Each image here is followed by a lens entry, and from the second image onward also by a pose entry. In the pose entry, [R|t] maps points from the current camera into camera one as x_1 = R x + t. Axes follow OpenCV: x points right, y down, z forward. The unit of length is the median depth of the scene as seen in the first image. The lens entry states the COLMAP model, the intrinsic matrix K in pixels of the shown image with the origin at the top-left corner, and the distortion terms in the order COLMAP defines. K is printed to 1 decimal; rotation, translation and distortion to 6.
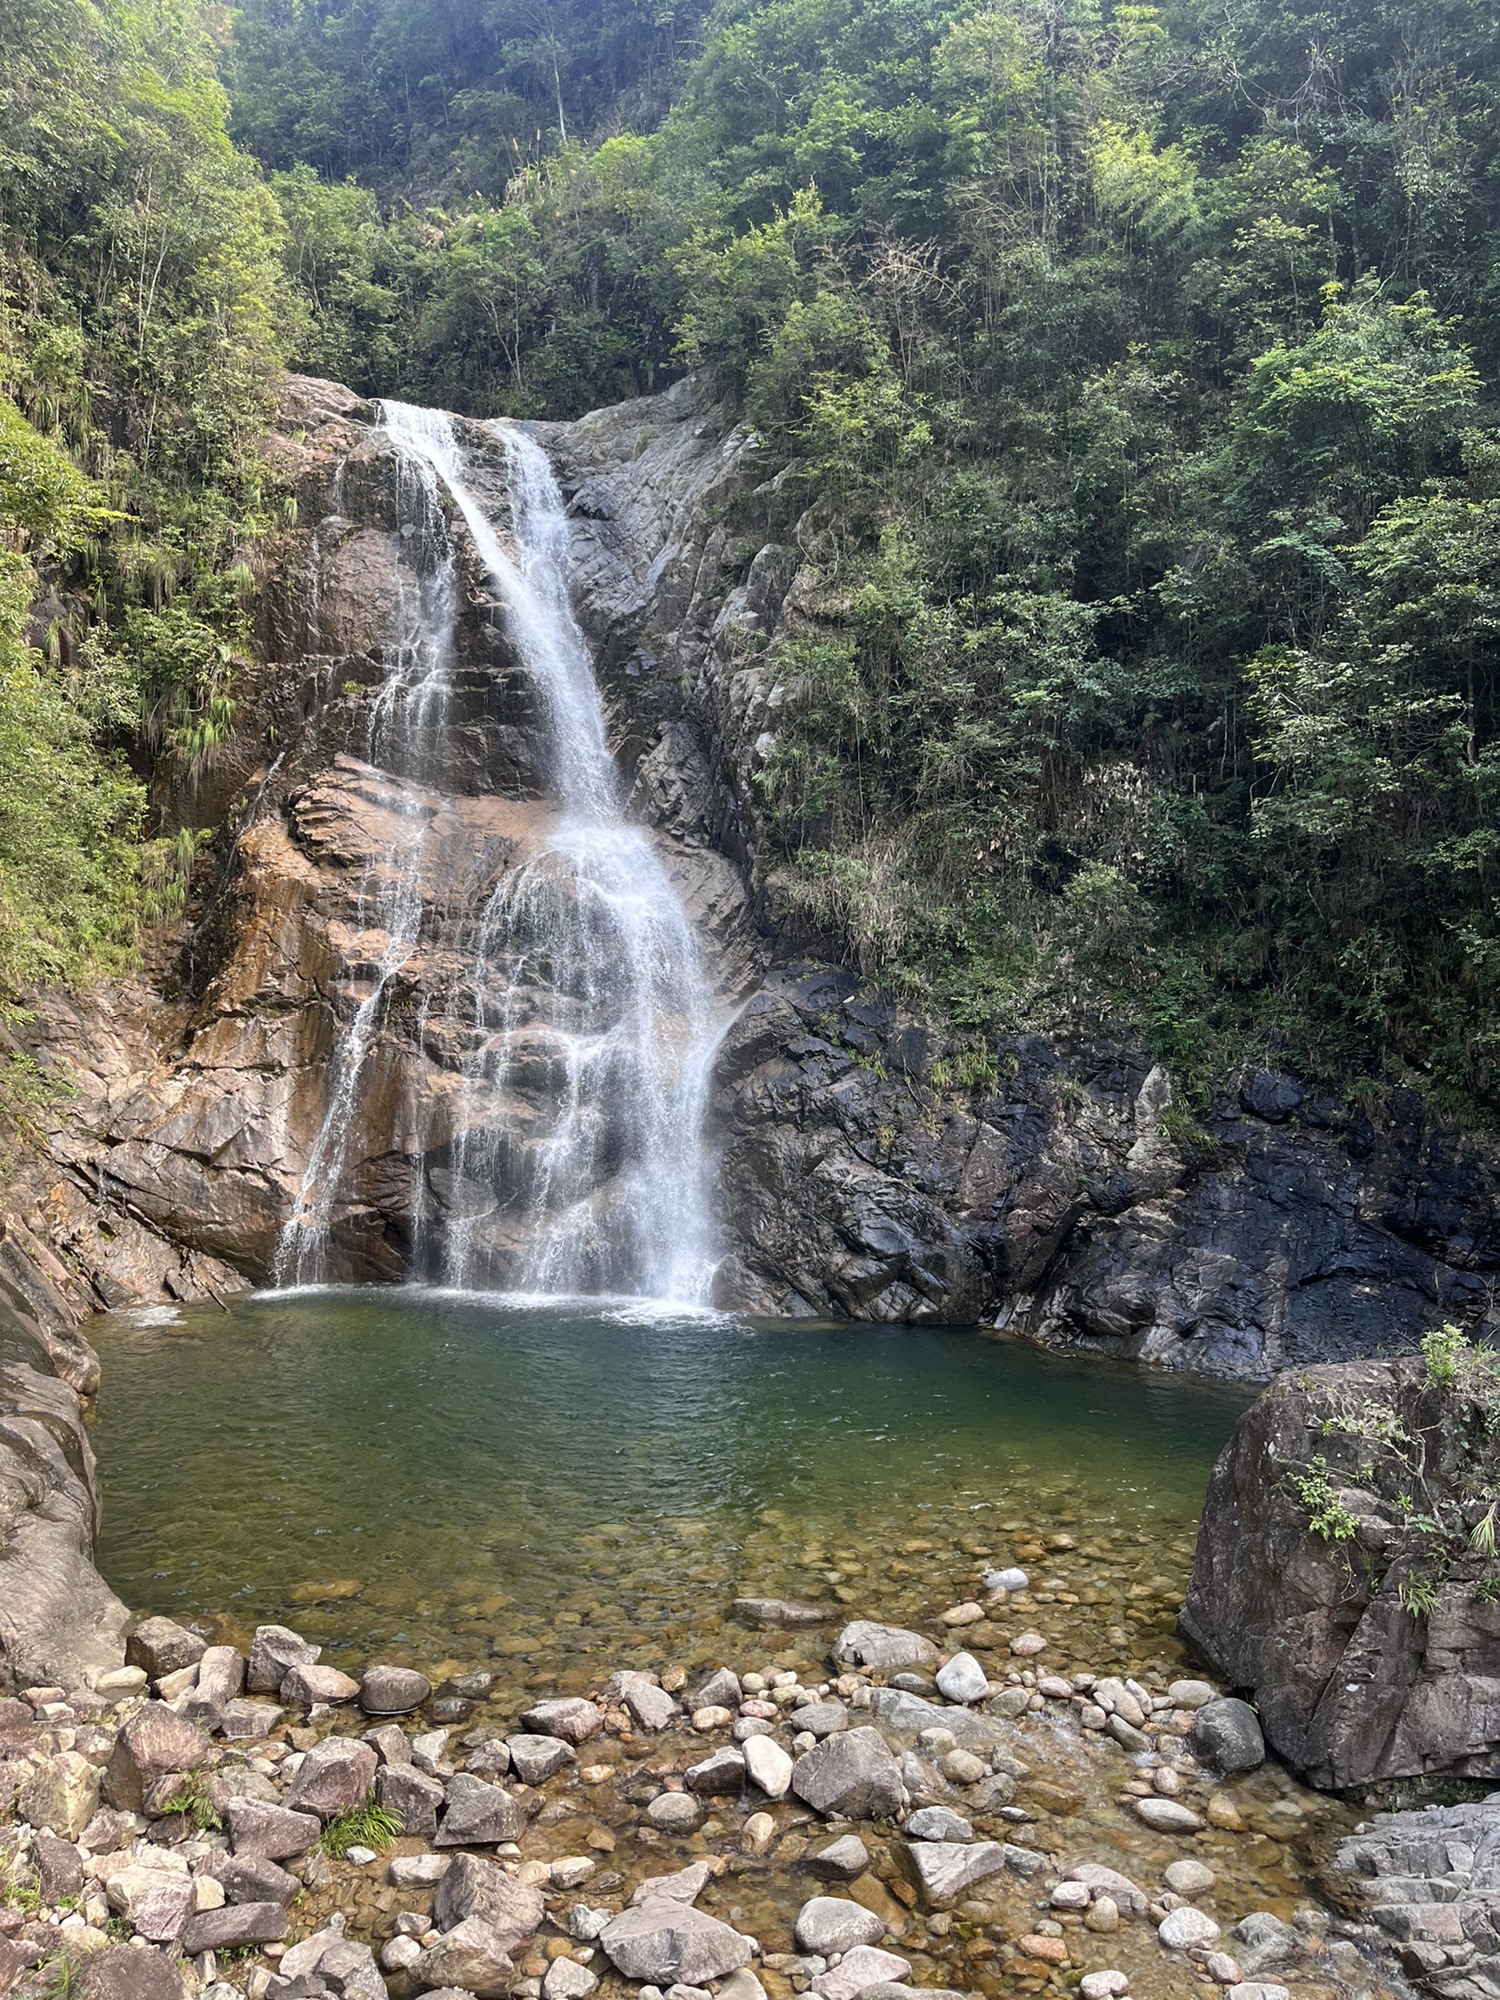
lens RADIAL K [[1509.0, 0, 750.0], [0, 1509.0, 1000.0], [0, 0, 1]] dist [0.084683, -0.117646]
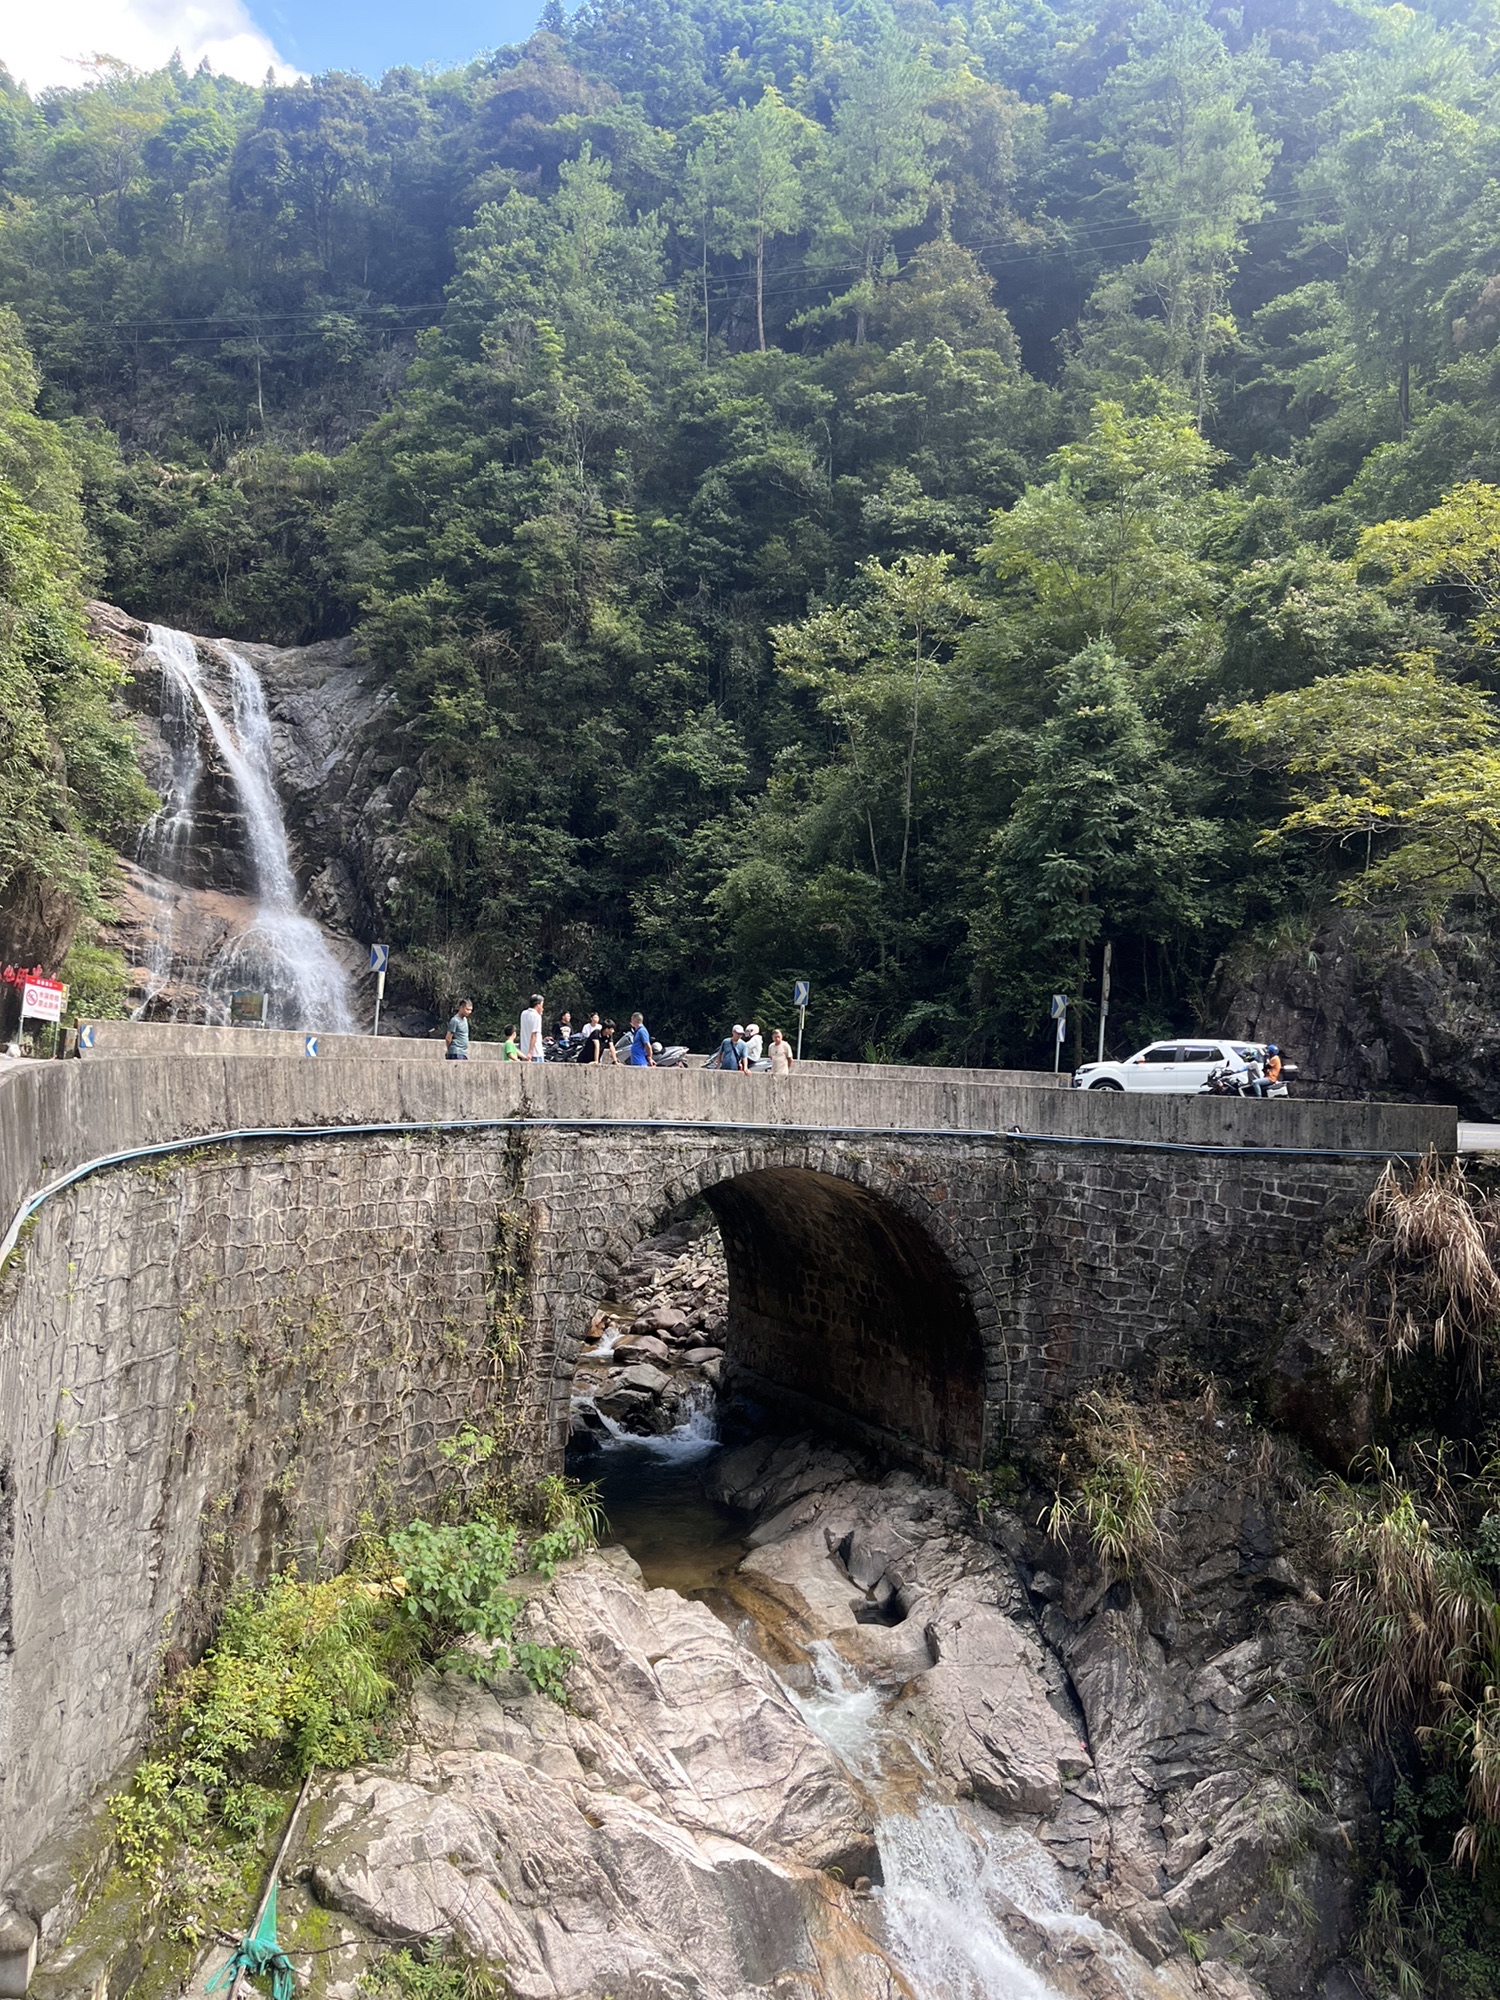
lens RADIAL K [[1509.0, 0, 750.0], [0, 1509.0, 1000.0], [0, 0, 1]] dist [0.084683, -0.117646]
pose [[0.953503, 0.081377, 0.290189, -0.093311], [-0.072301, 0.996503, -0.041882, 0.011000], [-0.292582, 0.018954, 0.956052, -0.799826]]
